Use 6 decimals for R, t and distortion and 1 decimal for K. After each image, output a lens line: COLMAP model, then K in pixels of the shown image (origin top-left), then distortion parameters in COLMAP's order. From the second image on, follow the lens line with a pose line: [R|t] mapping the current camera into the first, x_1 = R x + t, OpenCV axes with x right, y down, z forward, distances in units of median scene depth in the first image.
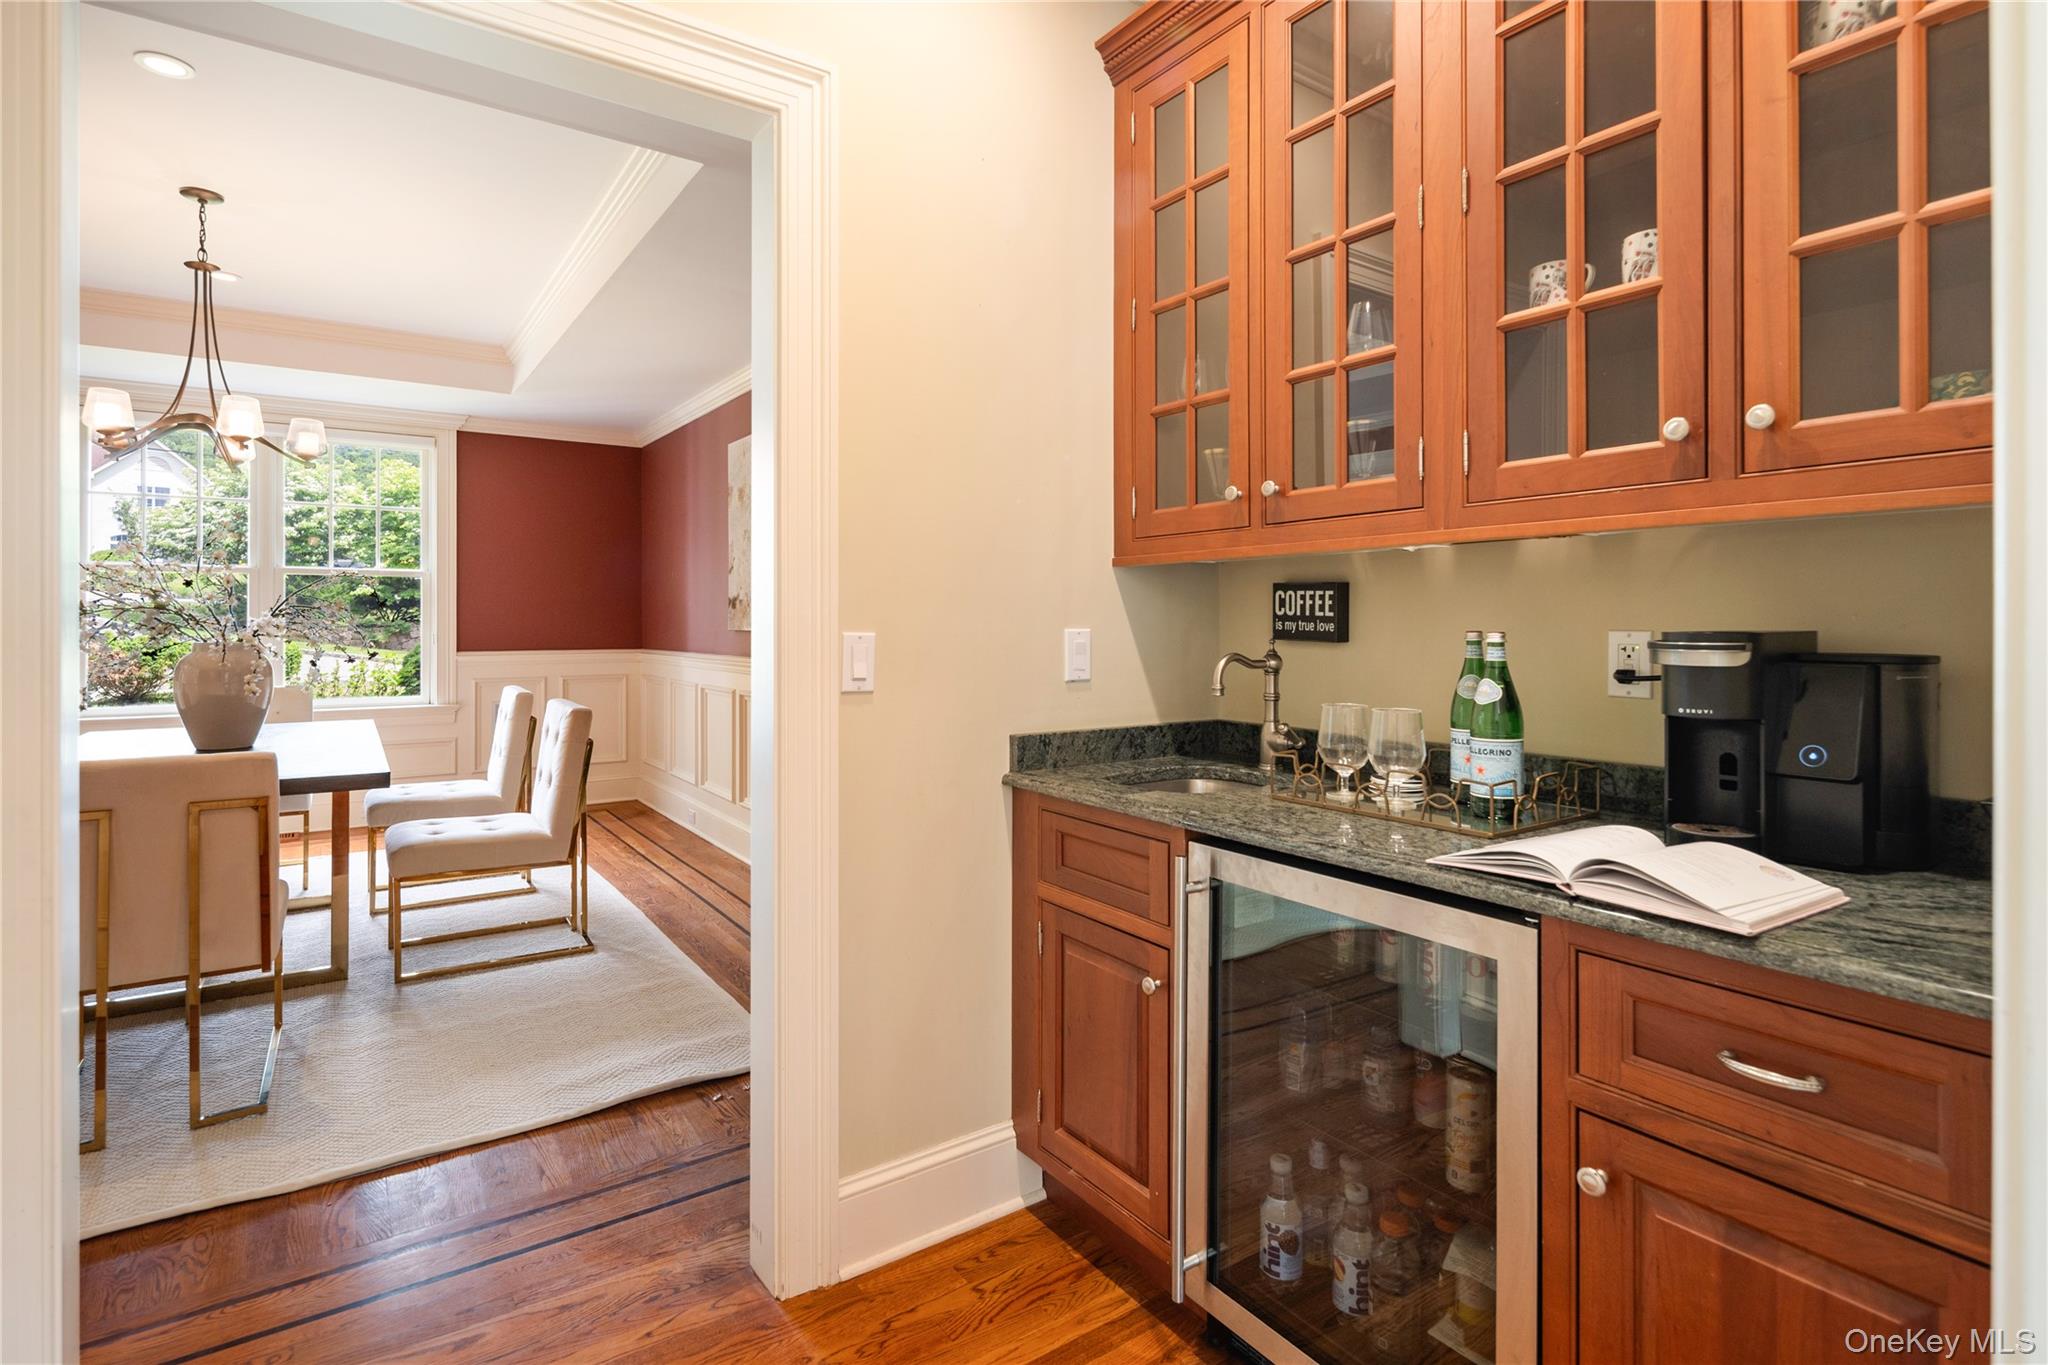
lens RADIAL K [[1020.9, 0, 1032.5], [0, 1020.9, 621.1], [0, 0, 1]] dist [0.000542, -0.001105]
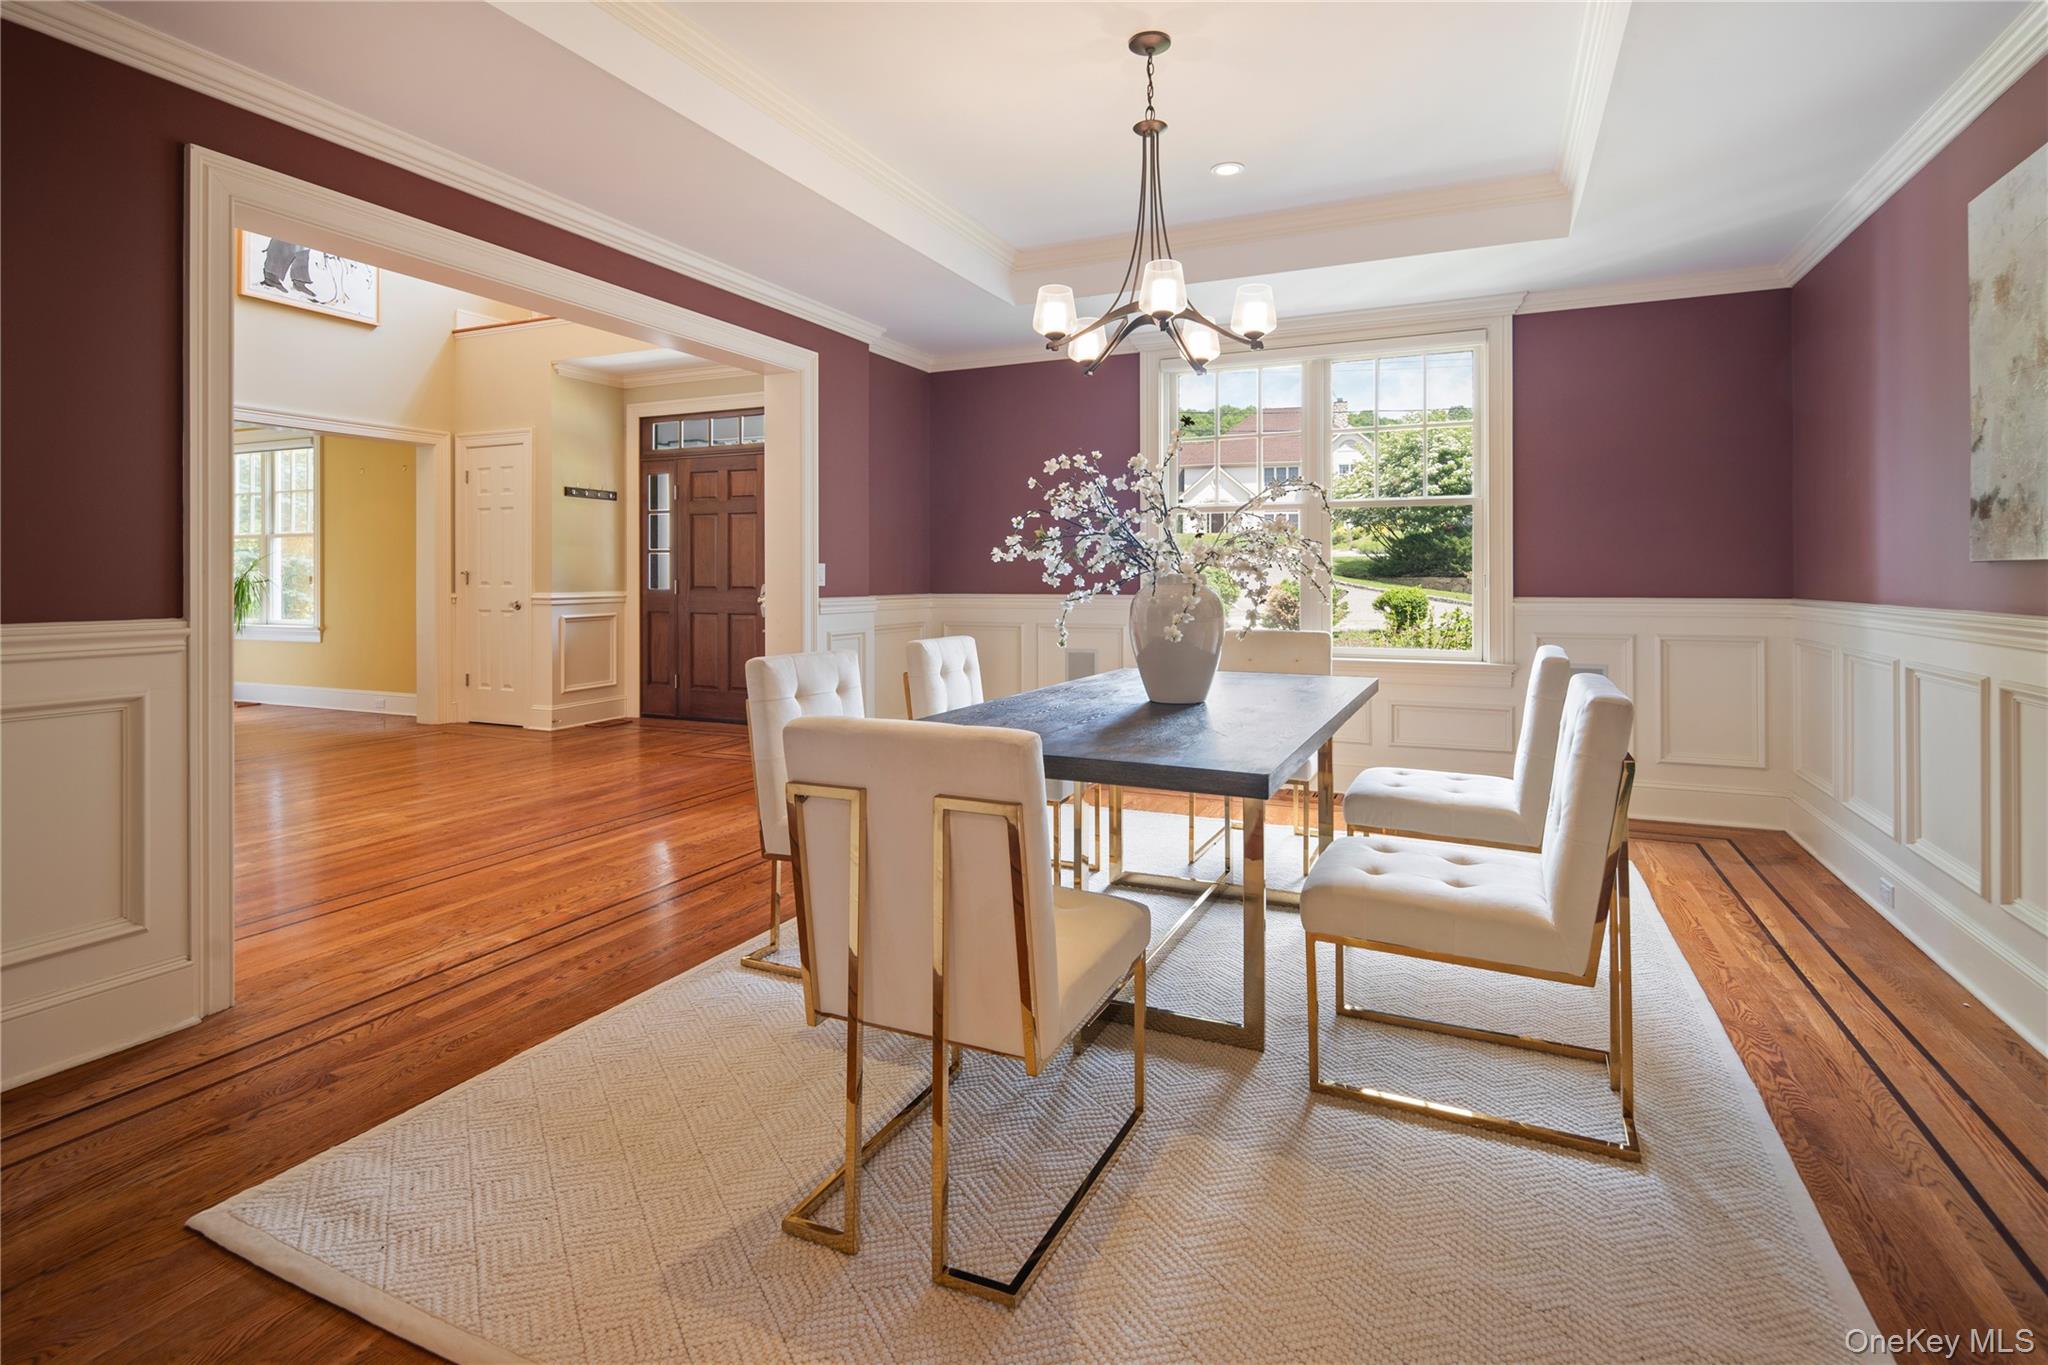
lens RADIAL K [[1020.9, 0, 1009.3], [0, 1020.9, 578.1], [0, 0, 1]] dist [0.000542, -0.001105]
pose [[0.505327, 0.000054, -0.862928, -0.098382], [0.003603, 0.999991, 0.002173, 0.014227], [0.862921, -0.004207, 0.505322, 0.318827]]
